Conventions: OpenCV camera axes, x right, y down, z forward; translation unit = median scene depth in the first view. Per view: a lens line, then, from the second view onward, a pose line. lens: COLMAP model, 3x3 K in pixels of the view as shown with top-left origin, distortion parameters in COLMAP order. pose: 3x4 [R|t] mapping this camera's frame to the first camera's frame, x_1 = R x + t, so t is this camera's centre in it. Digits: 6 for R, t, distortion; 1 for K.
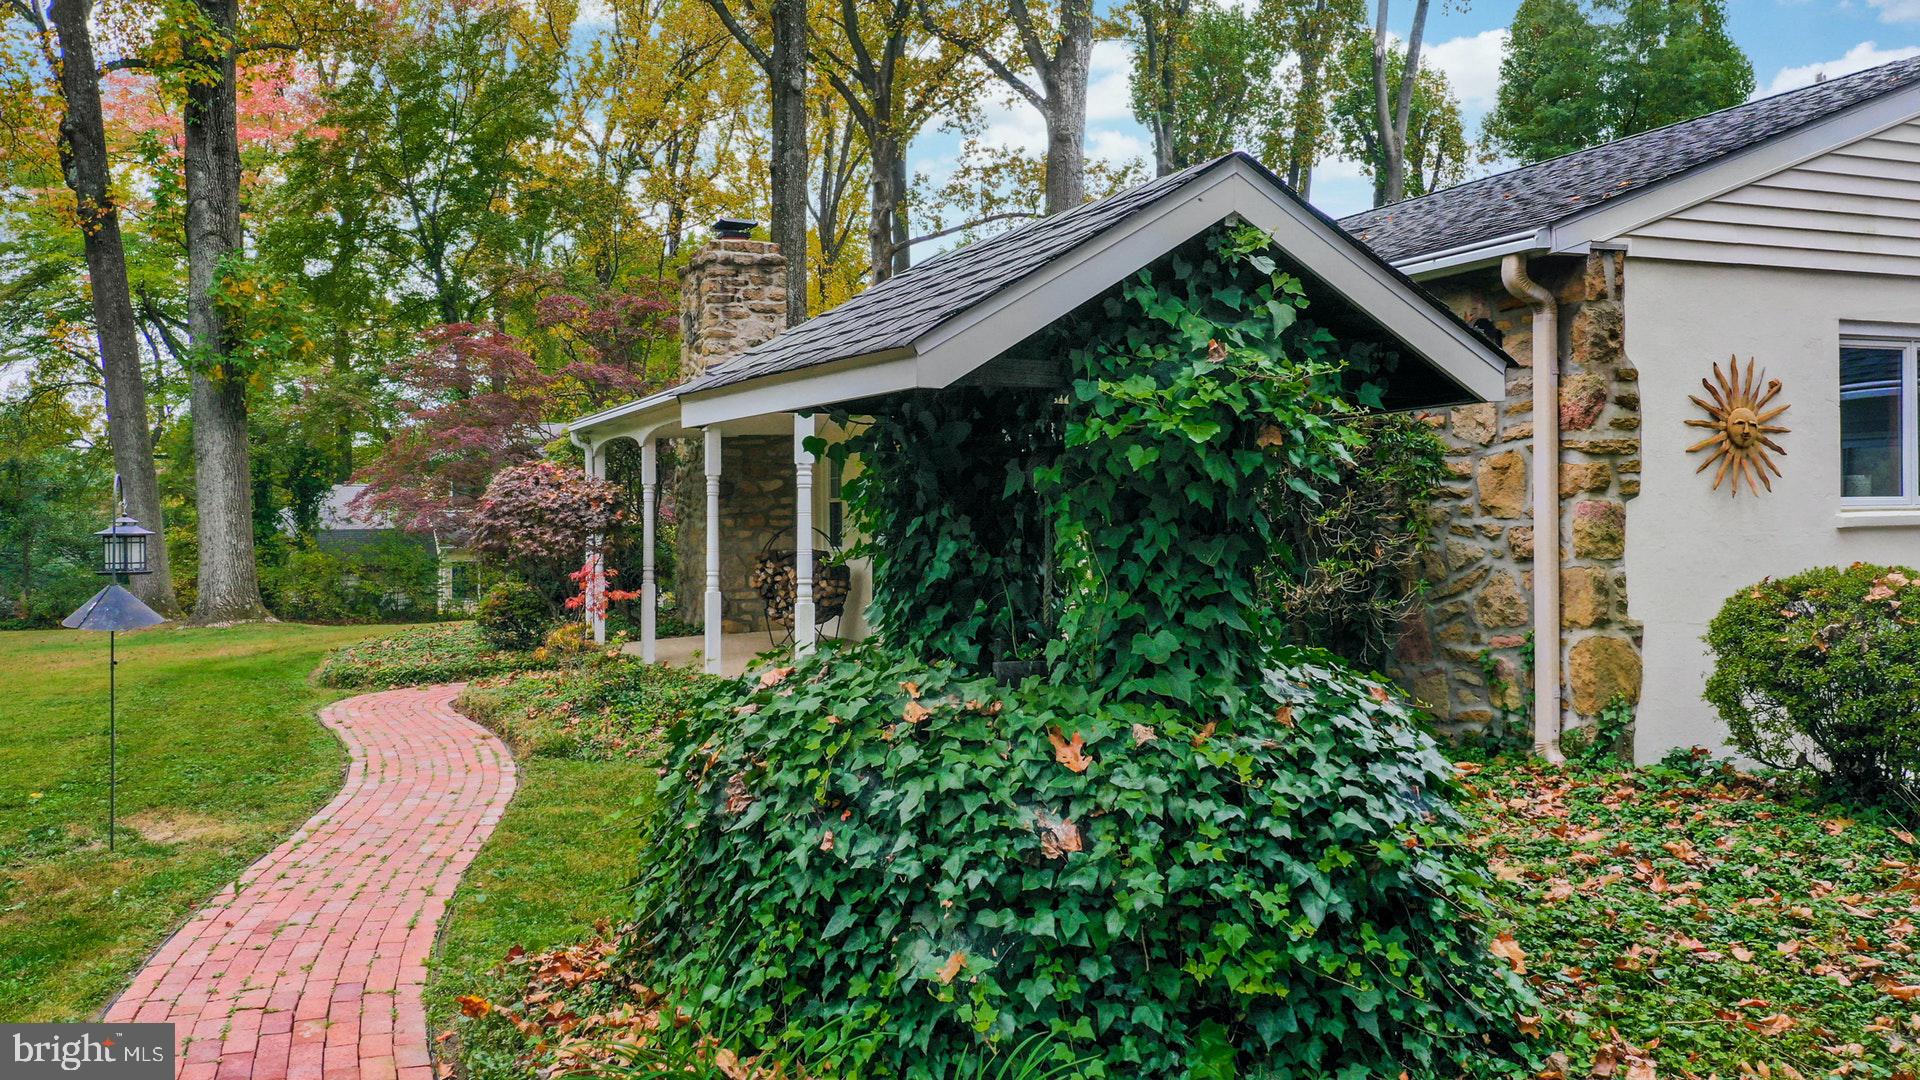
lens RADIAL K [[1641.8, 0, 960.0], [0, 1641.8, 540.0], [0, 0, 1]] dist [0.004160, 0.006119]
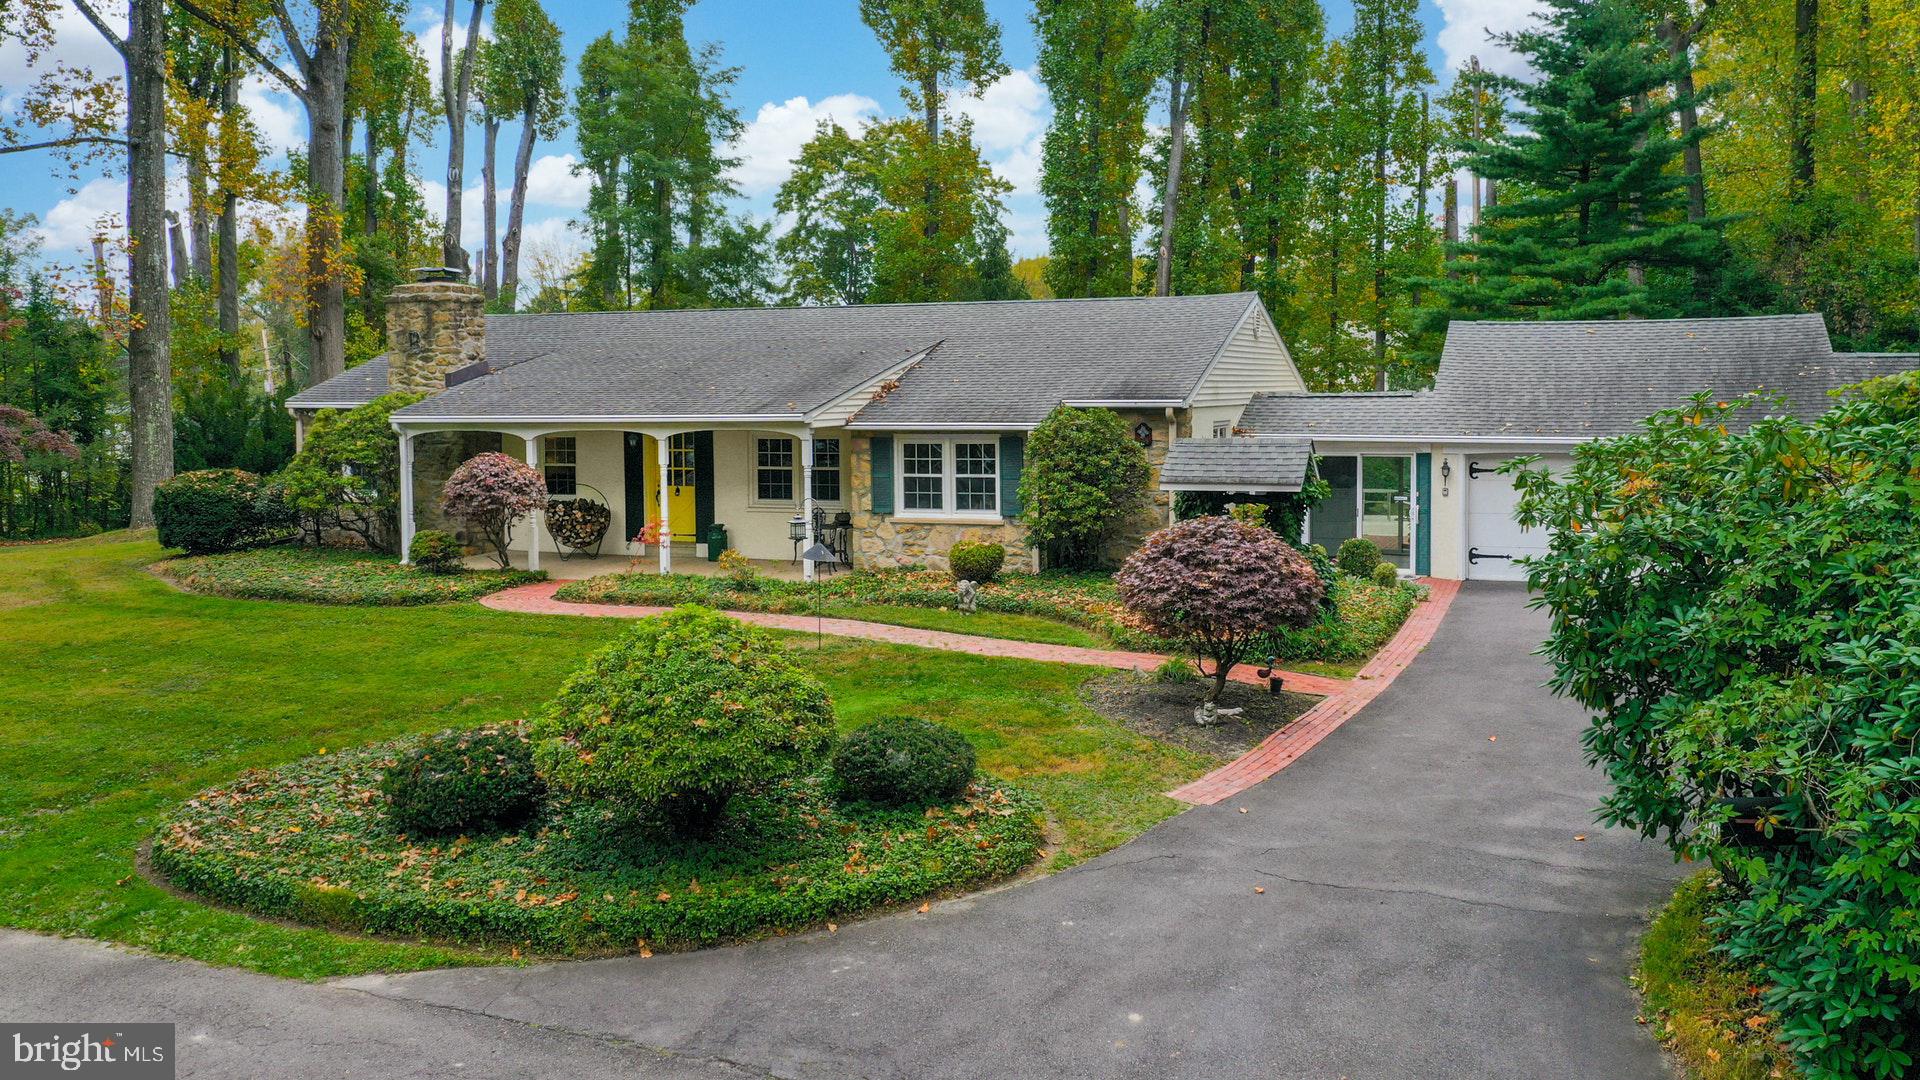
lens RADIAL K [[1723.0, 0, 1015.6], [0, 1723.0, 471.4], [0, 0, 1]] dist [0.012519, 0.022550]
pose [[0.708670, -0.026925, 0.705026, -0.866283], [0.004947, 0.999437, 0.033197, -0.065743], [-0.705523, -0.020038, 0.708404, -0.435091]]
